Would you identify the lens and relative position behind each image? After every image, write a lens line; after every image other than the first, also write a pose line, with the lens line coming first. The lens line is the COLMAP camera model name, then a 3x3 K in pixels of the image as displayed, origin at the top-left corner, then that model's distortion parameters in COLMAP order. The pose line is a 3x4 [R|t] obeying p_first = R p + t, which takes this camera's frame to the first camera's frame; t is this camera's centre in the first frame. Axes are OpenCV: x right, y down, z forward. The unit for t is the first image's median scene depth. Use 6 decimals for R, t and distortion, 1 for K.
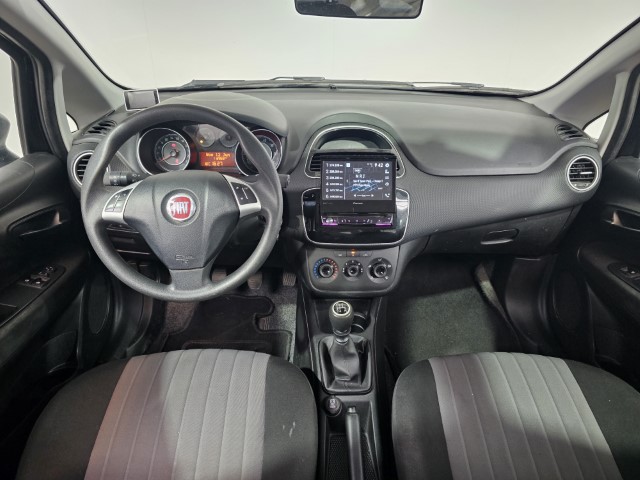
lens RADIAL K [[431.8, 0, 320.0], [0, 431.8, 240.0], [0, 0, 1]] dist [0.000084, 0.000469]
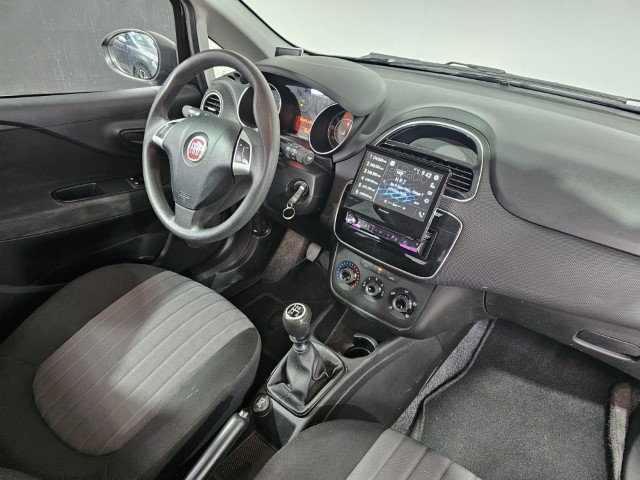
lens RADIAL K [[423.4, 0, 319.9], [0, 423.4, 251.5], [0, 0, 1]] dist [0.004069, 0.000079]
pose [[0.754787, 0.385230, -0.530937, 0.448608], [-0.364314, 0.919267, 0.149075, -0.089695], [0.545501, 0.080908, 0.834196, 0.272331]]
